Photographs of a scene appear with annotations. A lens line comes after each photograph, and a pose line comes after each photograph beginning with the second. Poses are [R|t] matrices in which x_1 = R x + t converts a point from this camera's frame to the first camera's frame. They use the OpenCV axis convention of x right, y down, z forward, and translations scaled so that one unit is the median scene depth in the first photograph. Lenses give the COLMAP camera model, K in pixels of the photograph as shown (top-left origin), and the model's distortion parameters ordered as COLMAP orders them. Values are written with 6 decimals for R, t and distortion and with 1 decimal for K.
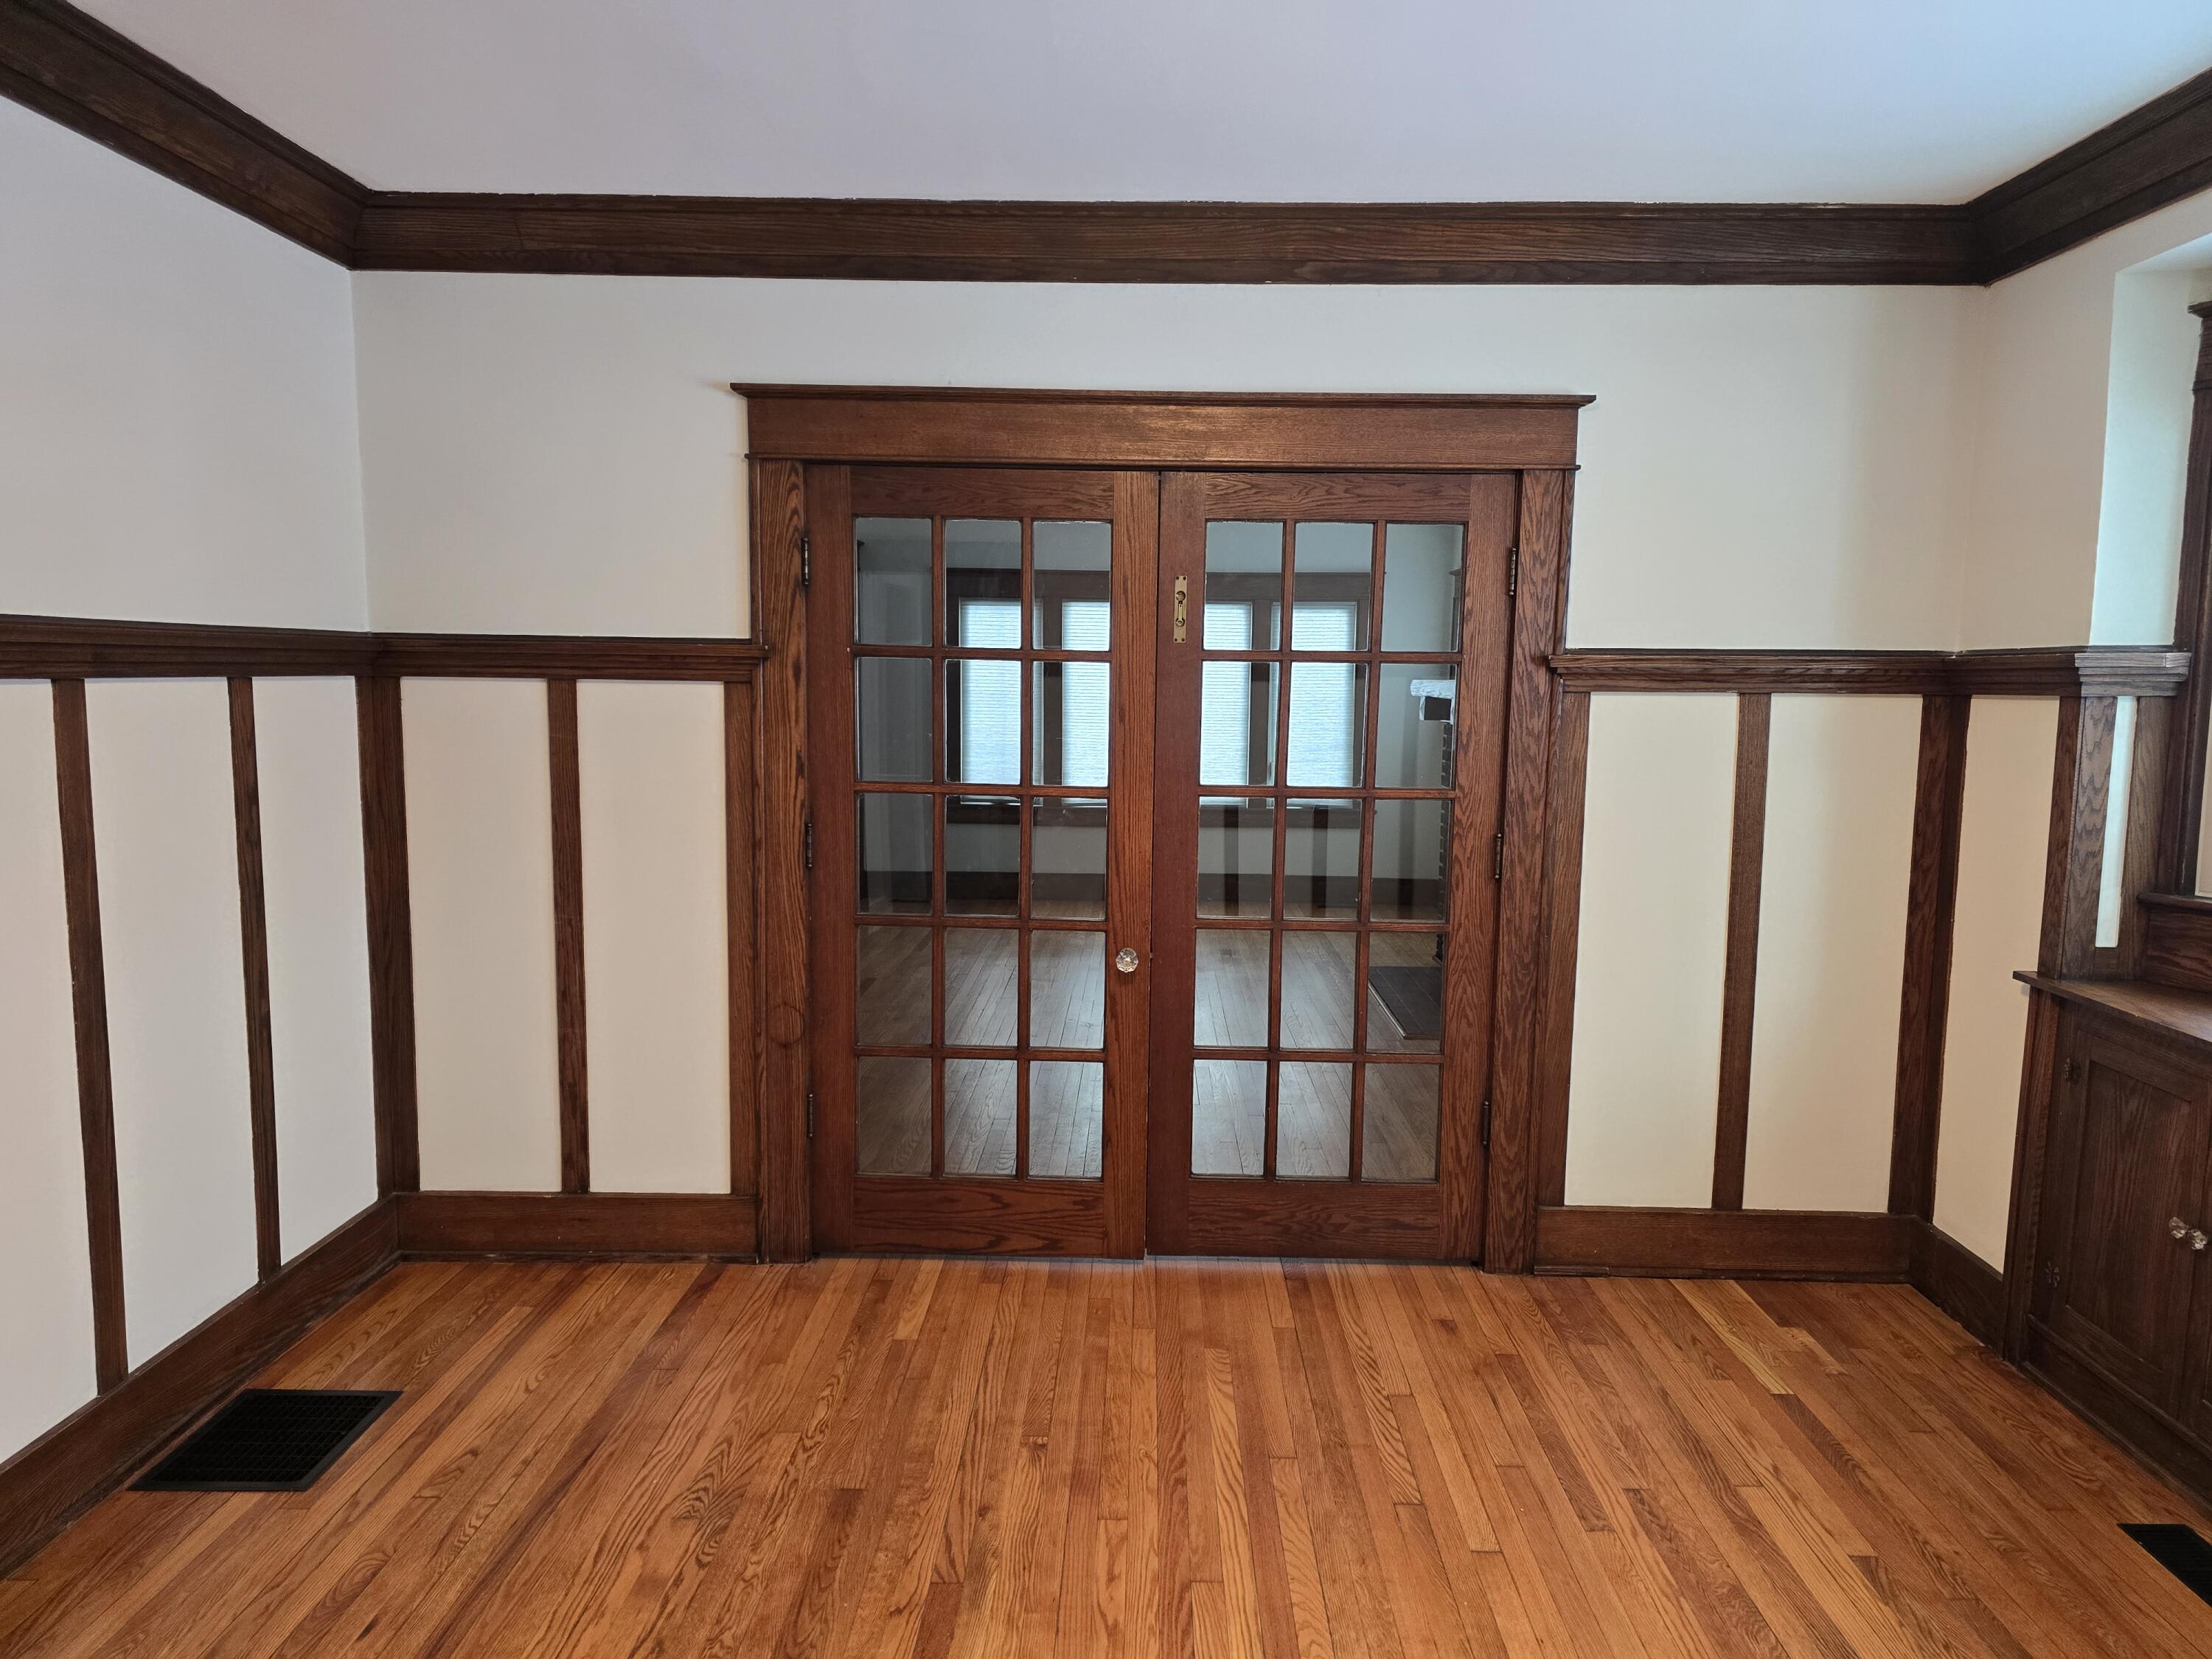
lens RADIAL K [[1476.0, 0, 1129.4], [0, 1476.0, 844.9], [0, 0, 1]] dist [0.072091, -0.063187]
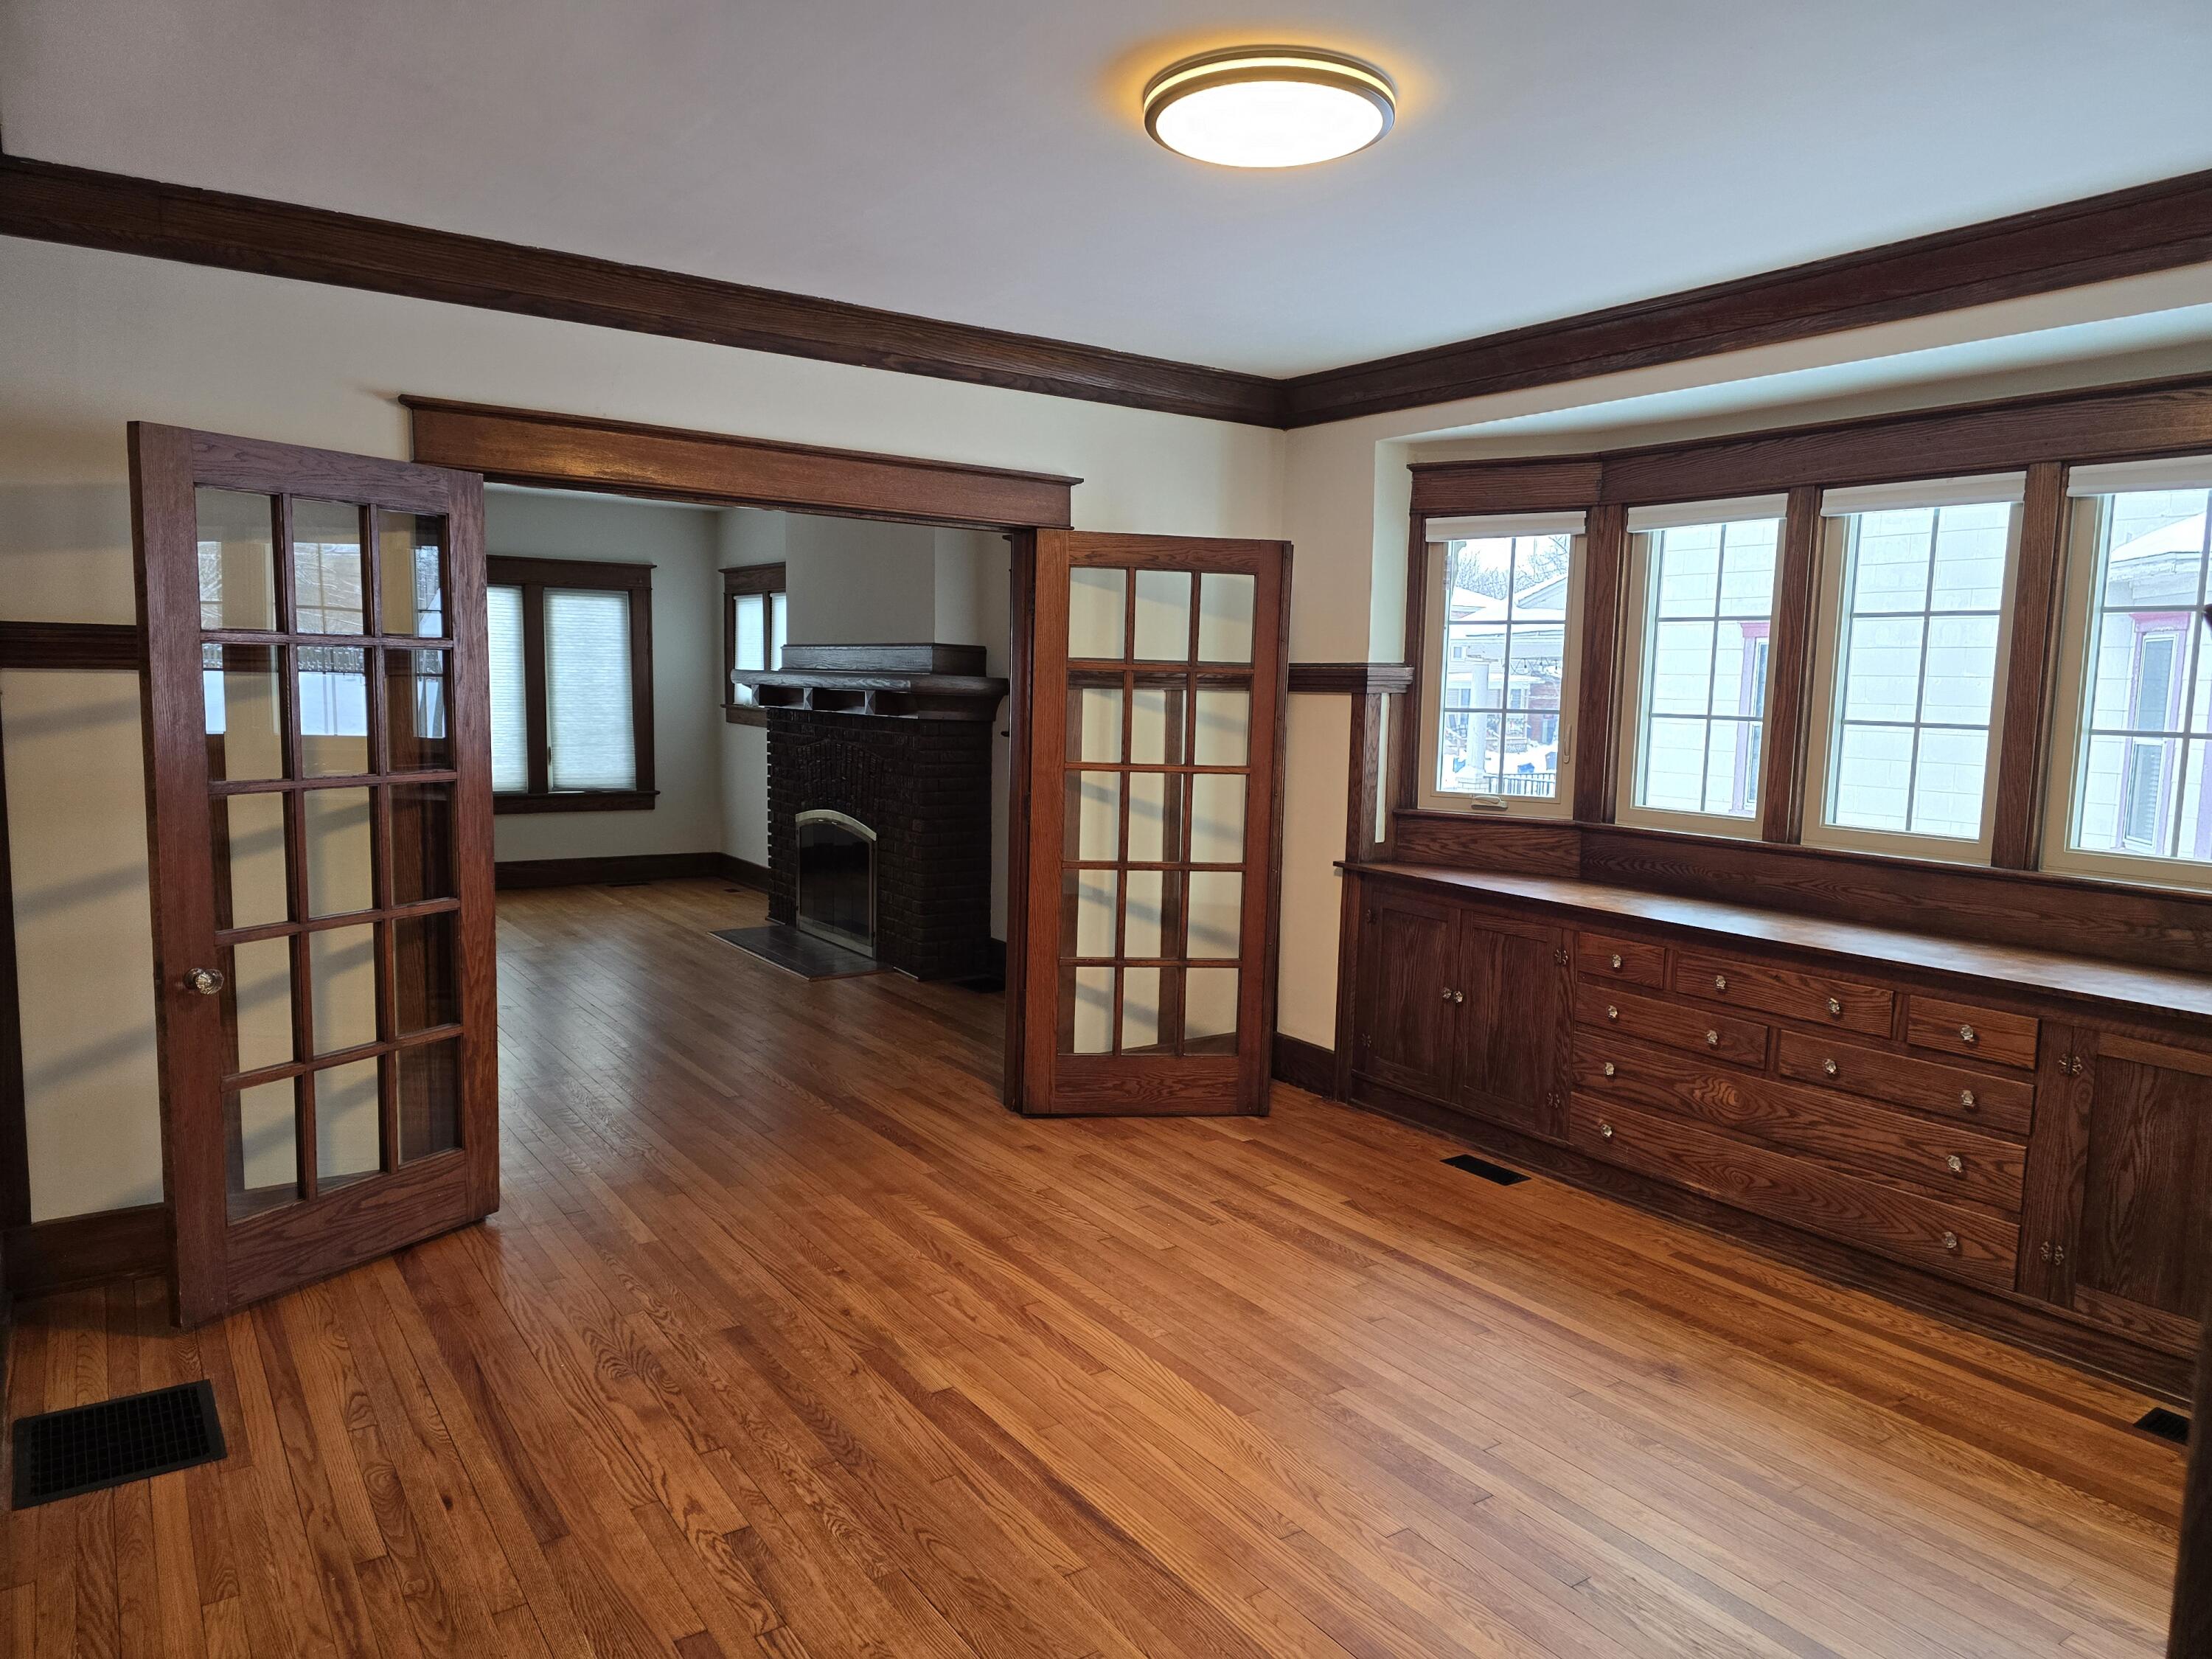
lens RADIAL K [[1476.0, 0, 1129.0], [0, 1476.0, 844.5], [0, 0, 1]] dist [0.072091, -0.063187]
pose [[0.814646, -0.060333, 0.576811, -0.477727], [0.053459, 0.998152, 0.028904, 0.006893], [-0.577489, 0.007289, 0.816366, -0.167368]]
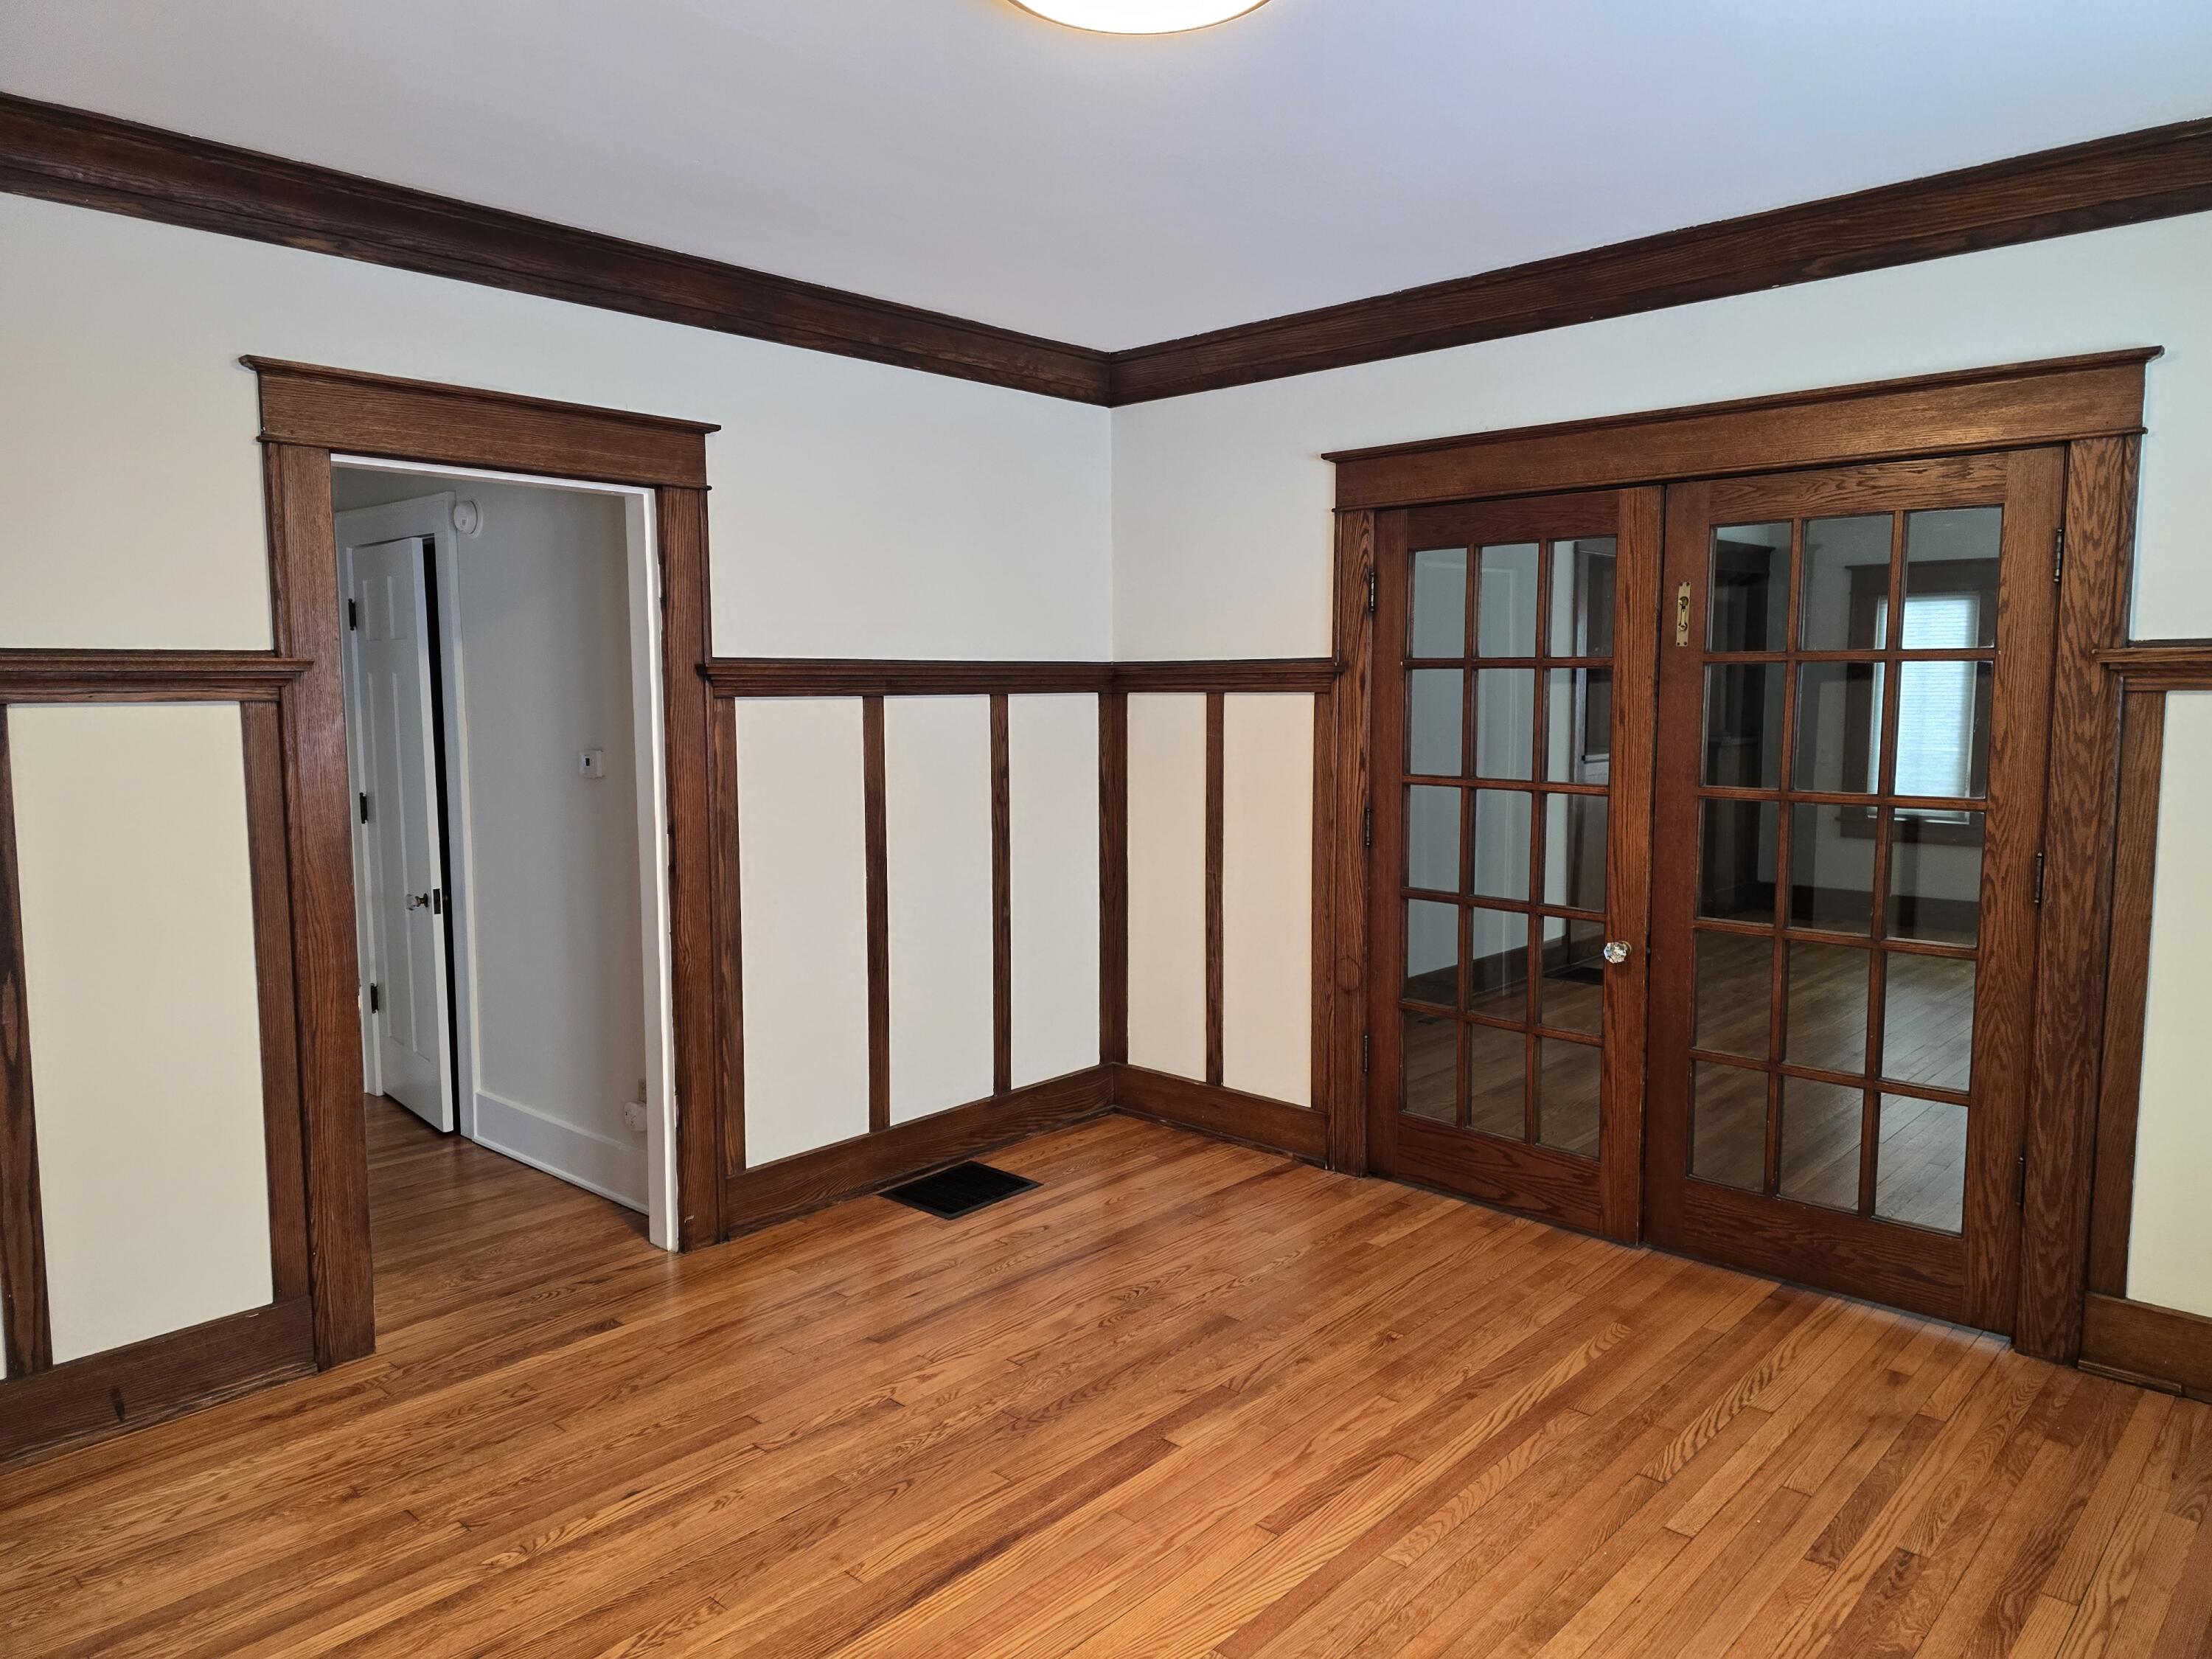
lens RADIAL K [[1476.0, 0, 1132.6], [0, 1476.0, 821.0], [0, 0, 1]] dist [0.072091, -0.063187]
pose [[0.746451, 0.046674, -0.663802, 0.451997], [-0.062648, 0.998036, -0.000274, 0.008001], [0.662485, 0.041790, 0.747909, -0.023523]]
